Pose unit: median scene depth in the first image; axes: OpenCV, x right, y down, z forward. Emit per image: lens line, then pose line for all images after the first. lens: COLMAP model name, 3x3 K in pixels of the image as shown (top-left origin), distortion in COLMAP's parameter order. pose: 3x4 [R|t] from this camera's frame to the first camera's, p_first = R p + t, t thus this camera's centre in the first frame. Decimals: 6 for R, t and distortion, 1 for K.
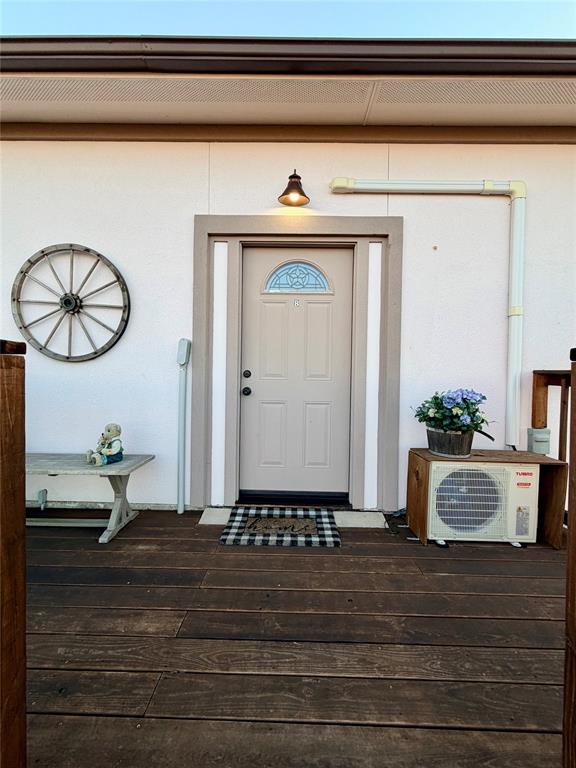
lens RADIAL K [[306.0, 0, 288.0], [0, 306.0, 382.1], [0, 0, 1]] dist [-0.001031, 0.000193]
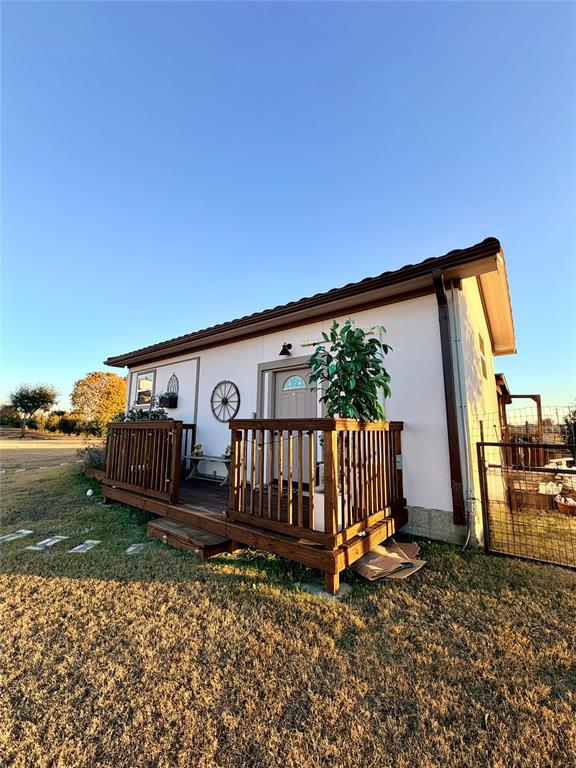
lens RADIAL K [[306.0, 0, 289.4], [0, 306.0, 382.3], [0, 0, 1]] dist [-0.001031, 0.000193]
pose [[0.793184, -0.100053, -0.600706, 1.450302], [-0.010566, 0.984001, -0.177847, 0.061789], [0.608890, 0.147413, 0.779437, -0.833162]]
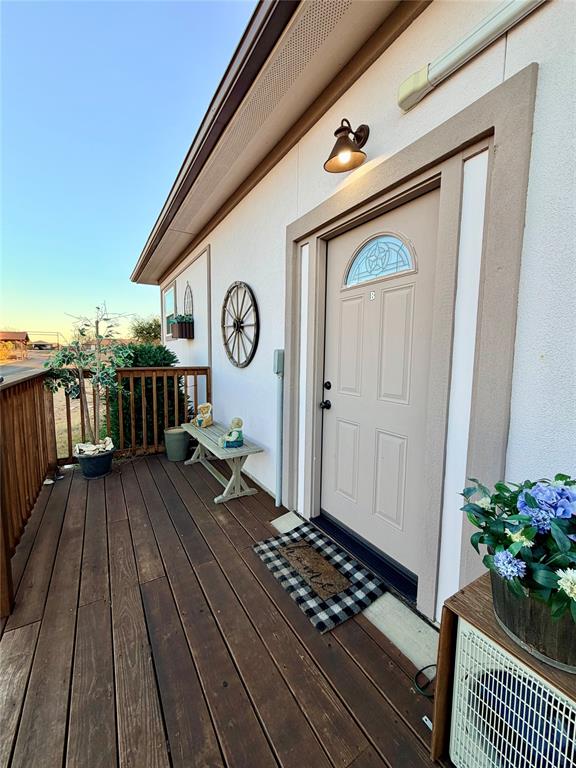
lens RADIAL K [[306.0, 0, 288.5], [0, 306.0, 382.6], [0, 0, 1]] dist [-0.001031, 0.000193]
pose [[0.539562, 0.068490, -0.839156, 0.588616], [-0.019462, 0.997434, 0.068895, -0.100601], [0.841721, -0.020841, 0.539510, 0.450822]]
